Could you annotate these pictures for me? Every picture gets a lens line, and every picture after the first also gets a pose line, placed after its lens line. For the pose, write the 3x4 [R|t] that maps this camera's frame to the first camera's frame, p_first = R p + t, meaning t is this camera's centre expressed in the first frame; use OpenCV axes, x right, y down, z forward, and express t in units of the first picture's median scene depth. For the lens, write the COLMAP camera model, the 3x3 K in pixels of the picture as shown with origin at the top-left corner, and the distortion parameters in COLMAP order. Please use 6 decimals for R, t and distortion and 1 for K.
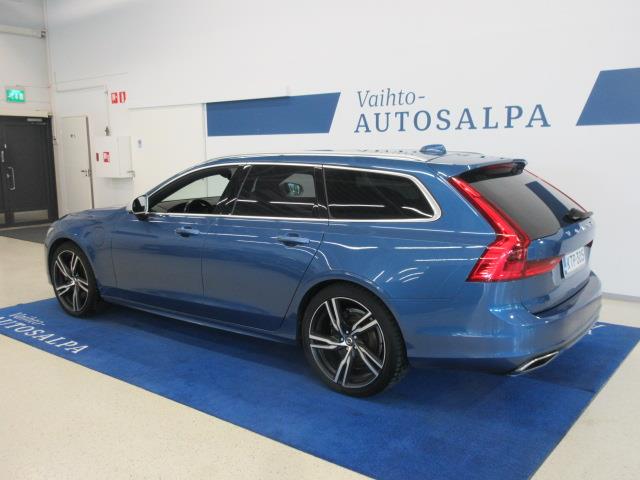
lens RADIAL K [[590.3, 0, 320.0], [0, 590.3, 240.0], [0, 0, 1]] dist [0.001631, 0.004947]
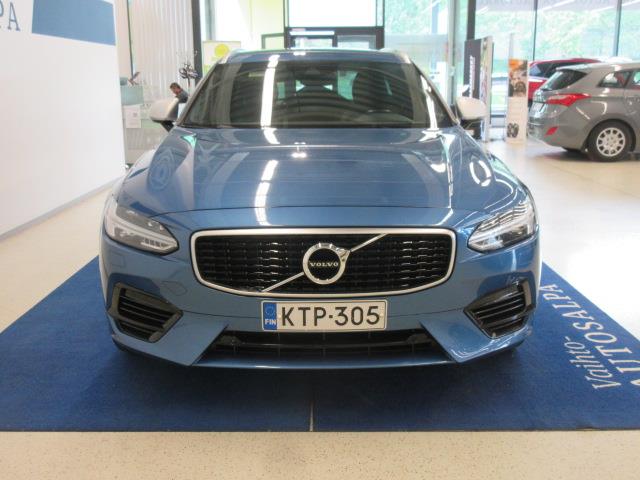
lens RADIAL K [[704.9, 0, 320.0], [0, 704.9, 240.0], [0, 0, 1]] dist [0.003751, -0.010056]
pose [[-0.613836, -0.160994, 0.772843, -0.663579], [0.132552, 0.944066, 0.301942, -0.146701], [-0.778226, 0.287785, -0.558161, 1.226676]]
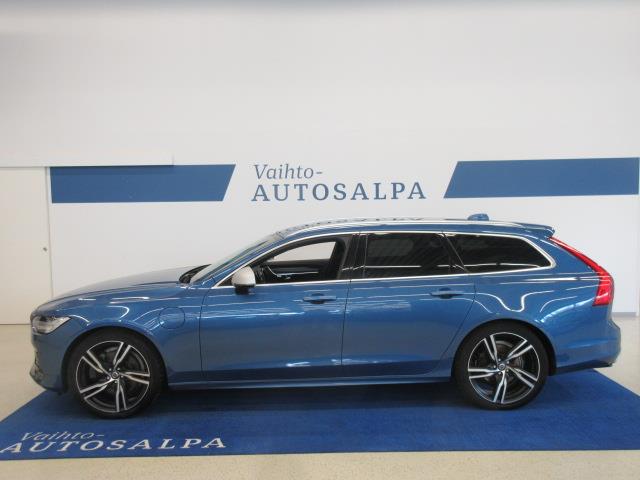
lens RADIAL K [[545.3, 0, 320.0], [0, 545.3, 240.0], [0, 0, 1]] dist [0.009734, 0.007556]
pose [[0.788967, -0.040196, 0.613119, -0.543556], [0.100864, 0.992794, -0.064706, -0.036370], [-0.606100, 0.112893, 0.787336, 0.150518]]
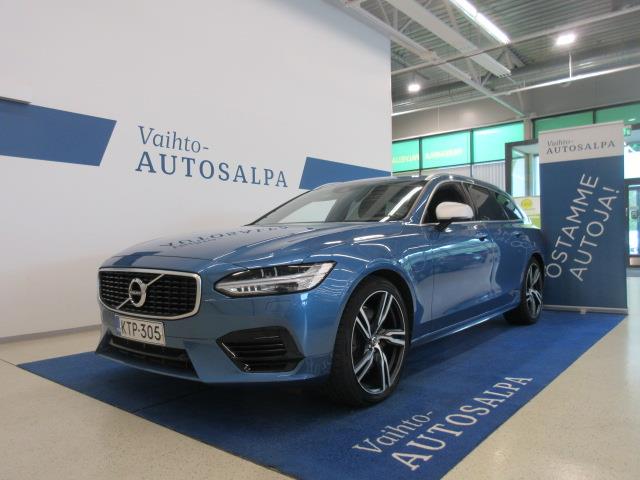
lens RADIAL K [[491.6, 0, 320.0], [0, 491.6, 240.0], [0, 0, 1]] dist [0.004733, 0.001740]
pose [[0.026023, 0.012024, 0.999589, -0.764337], [0.166429, 0.985920, -0.016193, -0.028328], [-0.985710, 0.166782, 0.023656, 0.849929]]
